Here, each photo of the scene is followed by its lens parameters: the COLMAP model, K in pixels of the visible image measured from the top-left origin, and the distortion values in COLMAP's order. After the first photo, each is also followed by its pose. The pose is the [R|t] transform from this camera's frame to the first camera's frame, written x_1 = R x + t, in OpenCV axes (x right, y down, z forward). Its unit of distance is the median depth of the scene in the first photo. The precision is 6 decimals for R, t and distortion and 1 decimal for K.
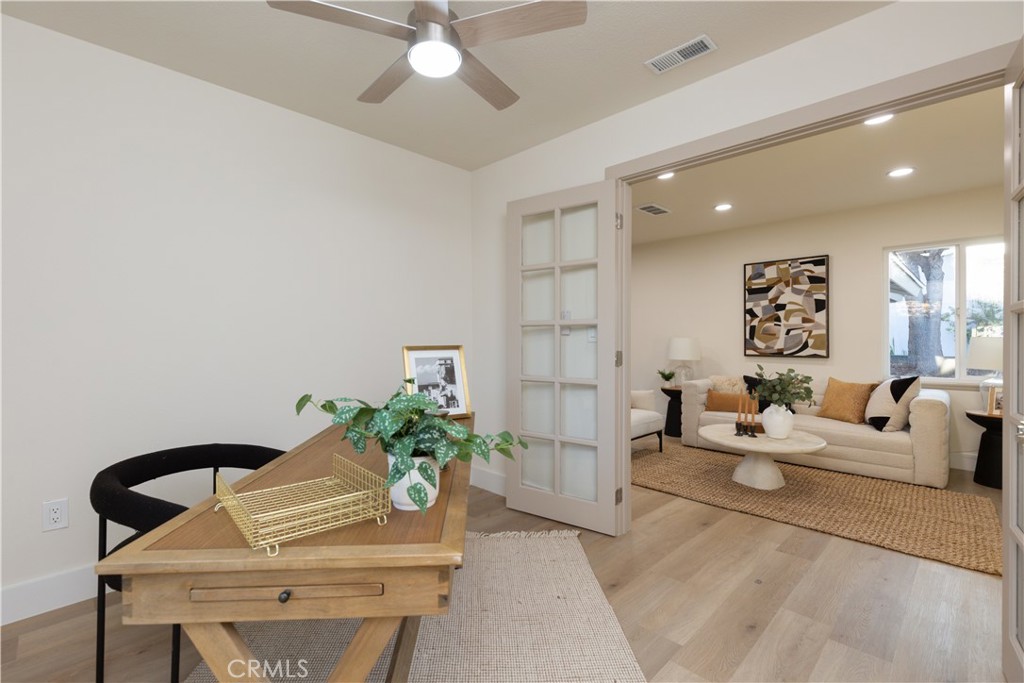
lens RADIAL K [[461.9, 0, 505.6], [0, 461.9, 339.3], [0, 0, 1]] dist [0.004080, 0.000550]
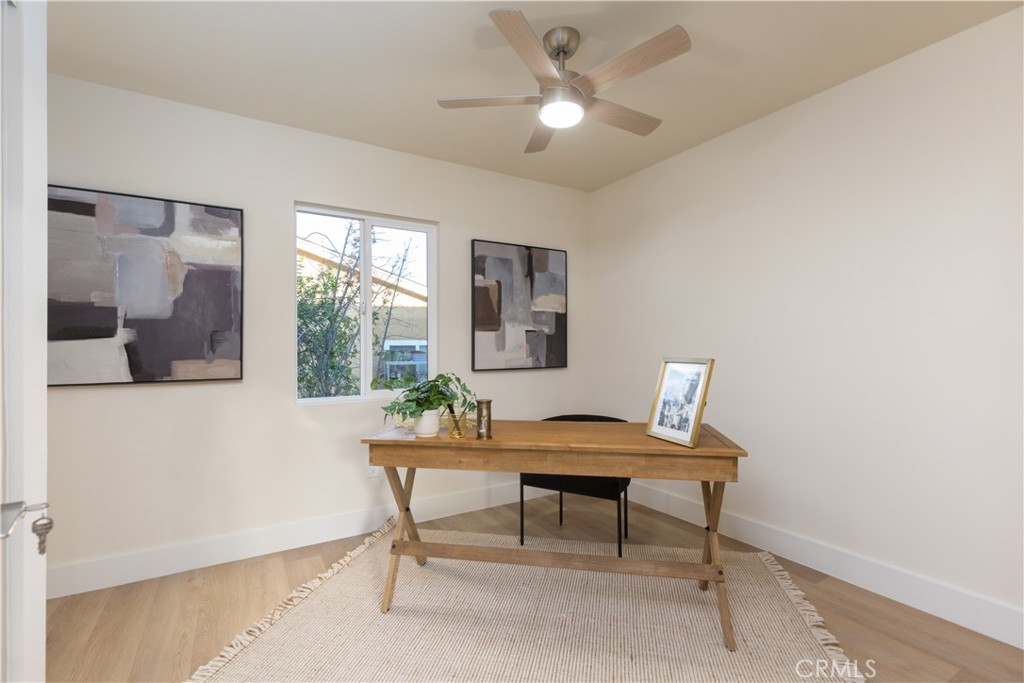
lens RADIAL K [[461.9, 0, 505.9], [0, 461.9, 342.1], [0, 0, 1]] dist [0.004080, 0.000550]
pose [[-0.245095, -0.008952, -0.969458, 0.330793], [0.005300, 0.999930, -0.010574, -0.003761], [0.969485, -0.007730, -0.245030, 0.371150]]
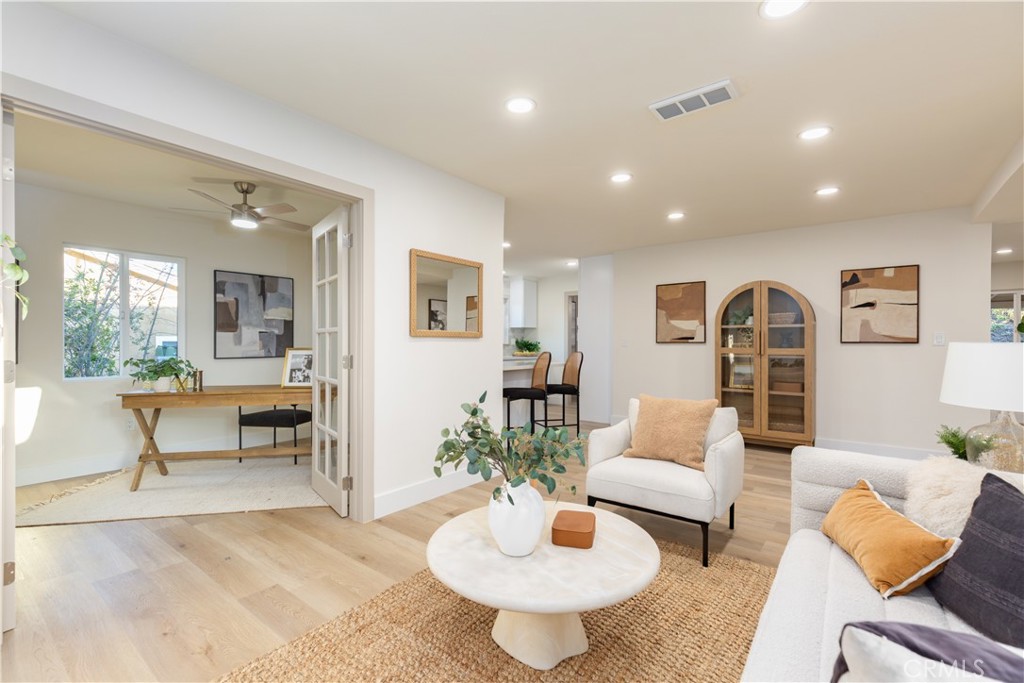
lens RADIAL K [[461.9, 0, 505.7], [0, 461.9, 341.6], [0, 0, 1]] dist [0.004080, 0.000550]
pose [[0.123230, -0.003693, -0.992371, 0.749954], [0.001061, 0.999993, -0.003590, -0.002065], [0.992378, -0.000610, 0.123233, 0.654472]]
